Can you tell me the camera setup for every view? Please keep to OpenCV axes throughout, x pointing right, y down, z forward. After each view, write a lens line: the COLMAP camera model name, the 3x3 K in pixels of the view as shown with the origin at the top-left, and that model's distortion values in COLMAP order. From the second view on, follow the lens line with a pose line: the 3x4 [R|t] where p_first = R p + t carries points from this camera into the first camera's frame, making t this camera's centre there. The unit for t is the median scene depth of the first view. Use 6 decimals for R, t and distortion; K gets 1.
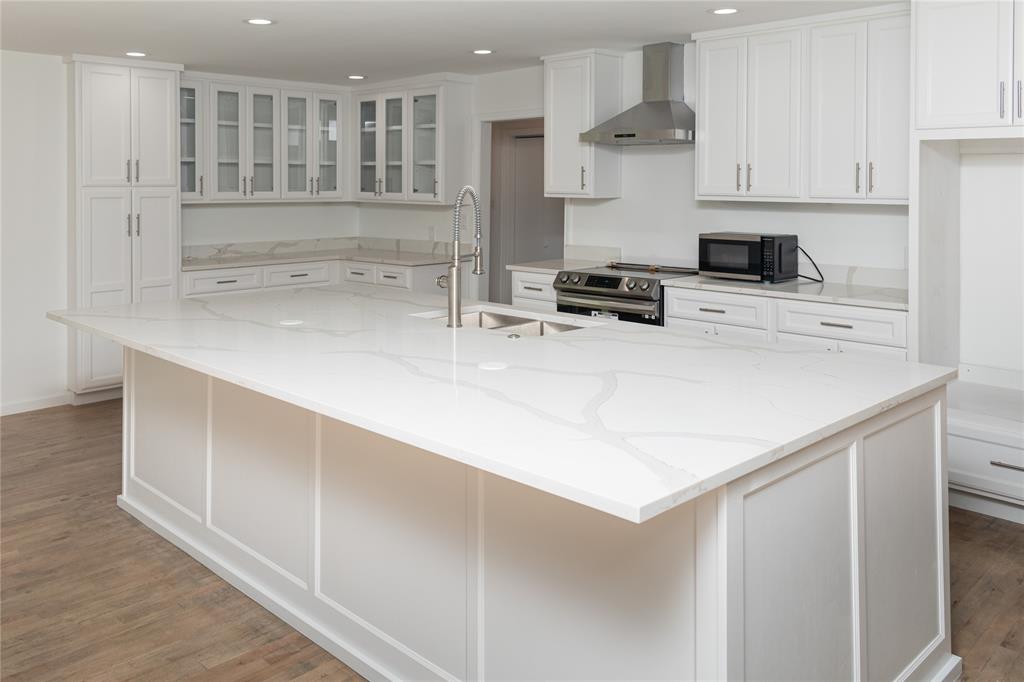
lens RADIAL K [[847.6, 0, 480.6], [0, 847.6, 181.5], [0, 0, 1]] dist [0.001178, -0.001066]
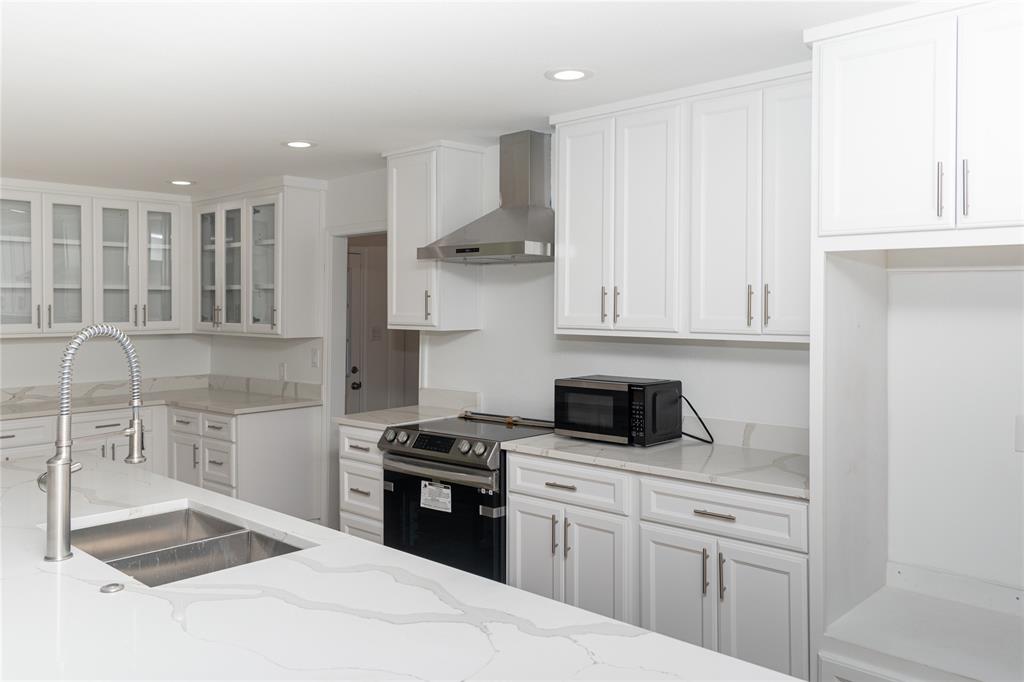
lens RADIAL K [[828.9, 0, 490.0], [0, 828.9, 307.8], [0, 0, 1]] dist [0.004781, -0.000100]
pose [[0.999417, -0.006247, 0.033576, 0.162338], [0.006061, 0.999966, 0.005654, -0.006282], [-0.033610, -0.005448, 0.999420, 0.243770]]
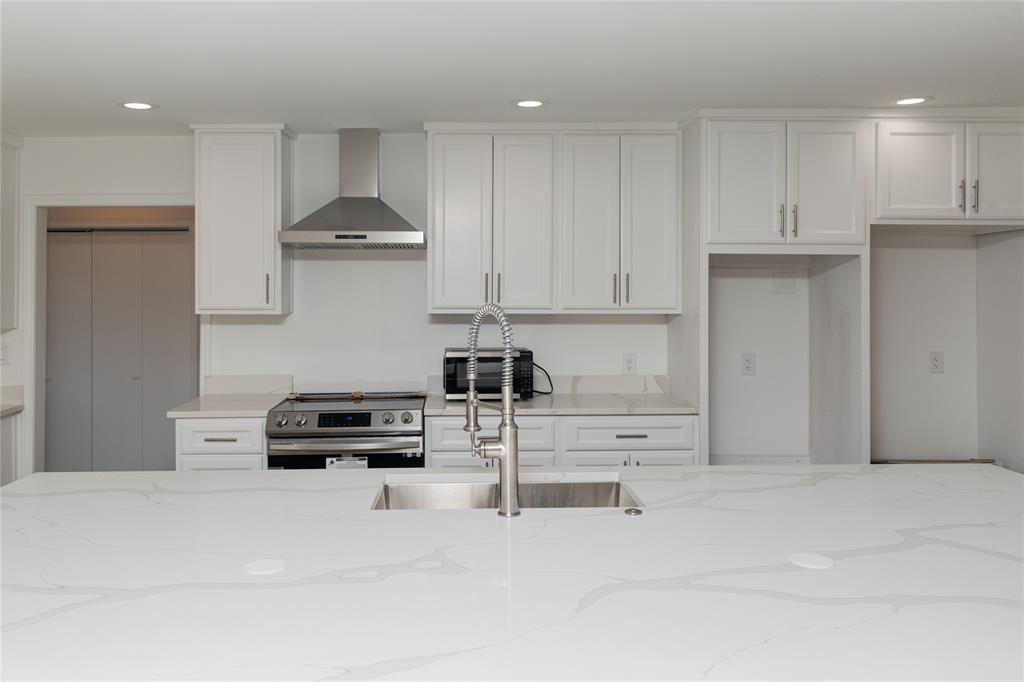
lens RADIAL K [[828.9, 0, 490.0], [0, 828.9, 307.8], [0, 0, 1]] dist [0.004781, -0.000100]
pose [[0.670469, -0.013932, 0.741807, -0.322337], [0.002469, 0.999860, 0.016548, 0.001386], [-0.741933, -0.009263, 0.670409, 0.361120]]
